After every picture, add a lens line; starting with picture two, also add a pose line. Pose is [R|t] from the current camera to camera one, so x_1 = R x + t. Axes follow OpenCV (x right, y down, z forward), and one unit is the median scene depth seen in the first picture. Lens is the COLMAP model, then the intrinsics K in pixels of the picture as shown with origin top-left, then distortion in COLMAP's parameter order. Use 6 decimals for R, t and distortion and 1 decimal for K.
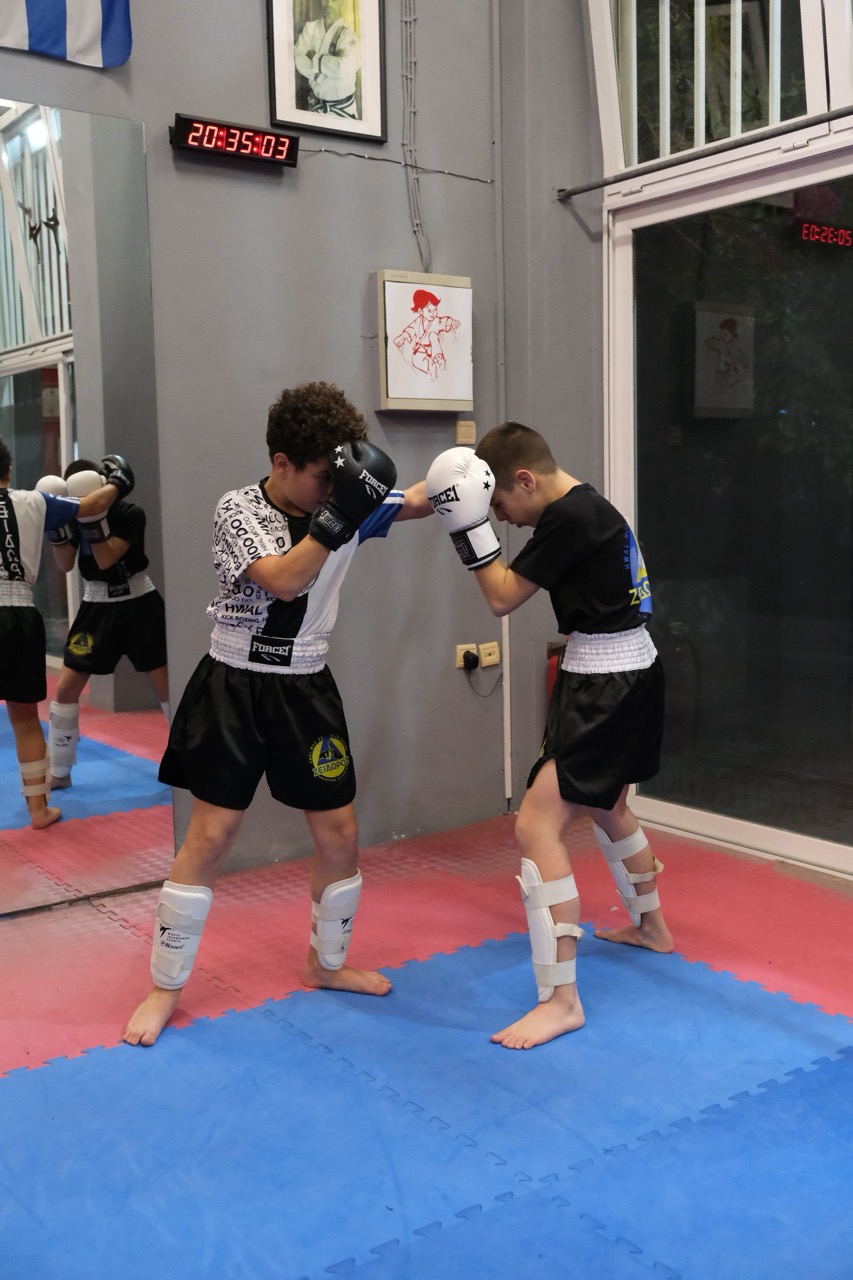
lens RADIAL K [[1311.4, 0, 426.5], [0, 1311.4, 640.0], [0, 0, 1]] dist [-0.023179, 0.110450]
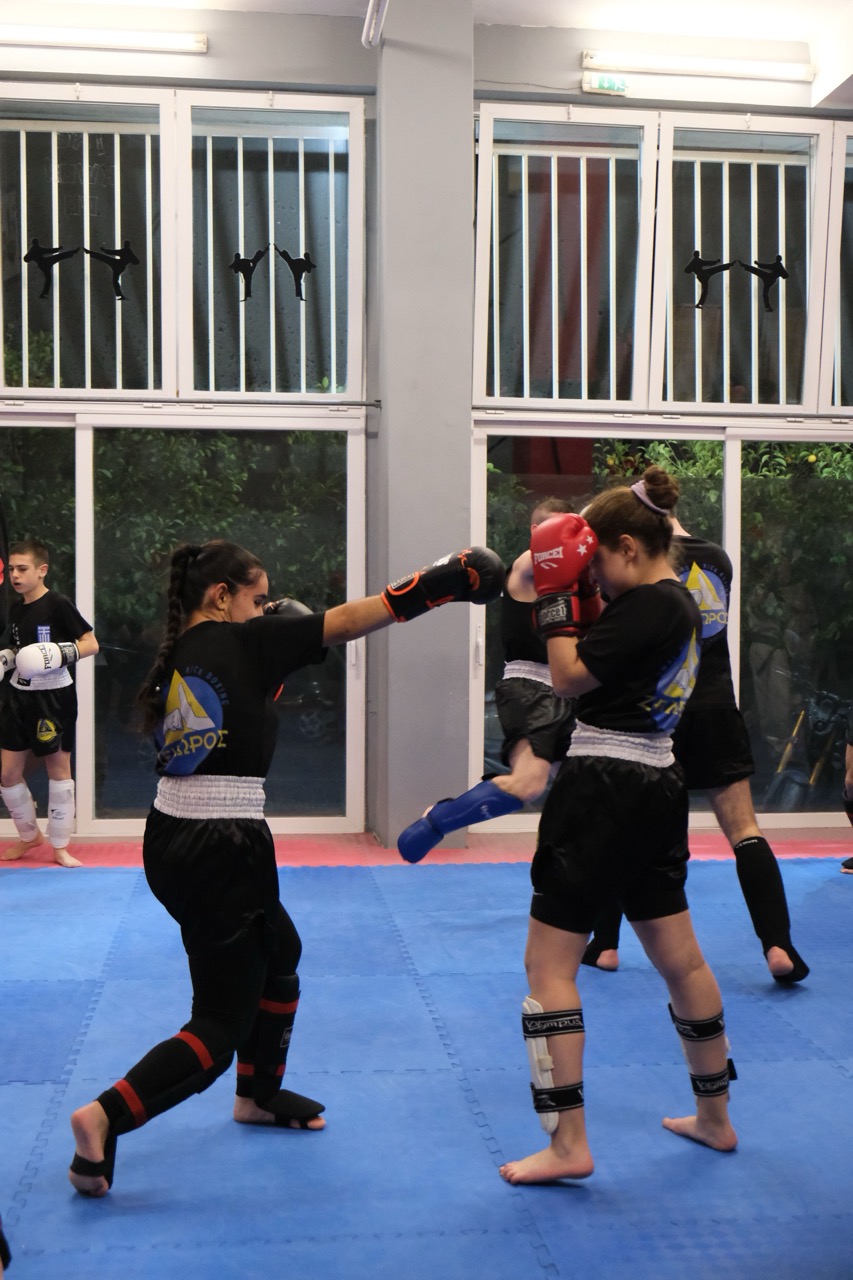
lens RADIAL K [[1667.6, 0, 426.5], [0, 1667.6, 640.0], [0, 0, 1]] dist [-0.116001, -0.008907]
pose [[0.464138, -0.022564, 0.885475, -1.734260], [0.080859, 0.996581, -0.016989, -0.058322], [-0.882064, 0.079484, 0.464376, 0.211229]]
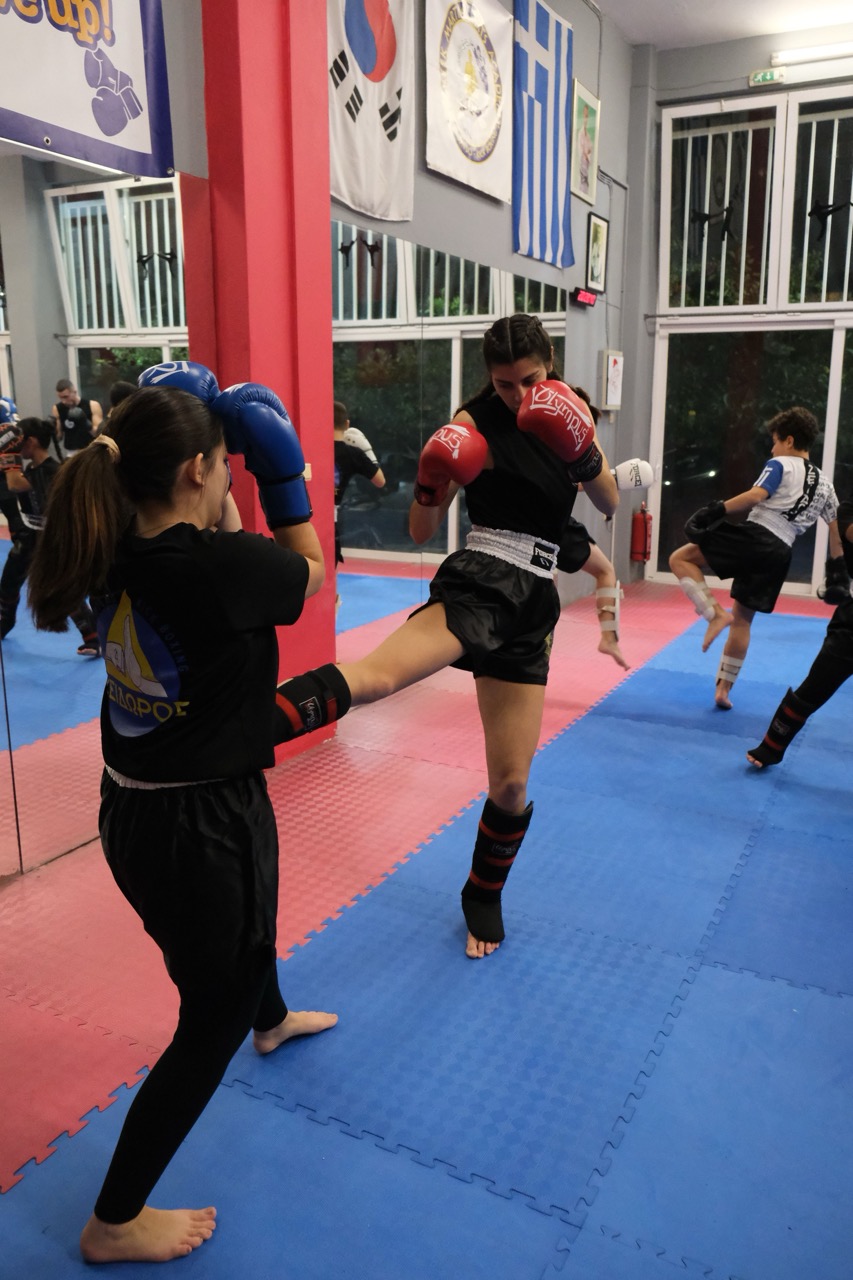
lens RADIAL K [[999.6, 0, 426.5], [0, 999.6, 640.0], [0, 0, 1]] dist [-0.035246, 0.050609]
pose [[0.887249, -0.082428, 0.453866, -1.221774], [0.031440, 0.992423, 0.118775, 0.013919], [-0.460218, -0.091113, 0.883118, -0.502551]]
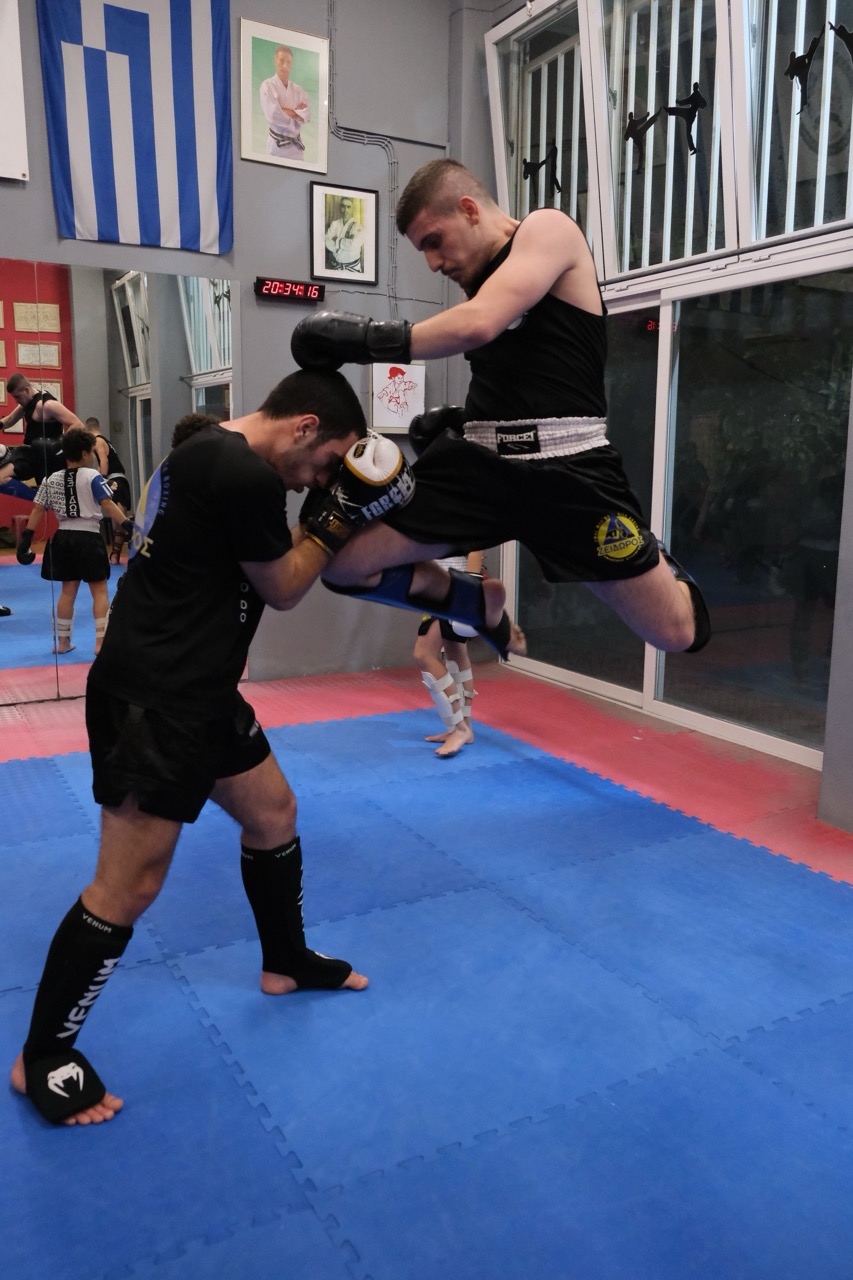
lens RADIAL K [[999.6, 0, 426.5], [0, 999.6, 640.0], [0, 0, 1]] dist [-0.035246, 0.050609]
pose [[0.992674, 0.049797, -0.110080, 0.220899], [-0.042549, 0.996830, 0.067233, 0.015162], [0.113079, -0.062057, 0.991646, -0.403484]]
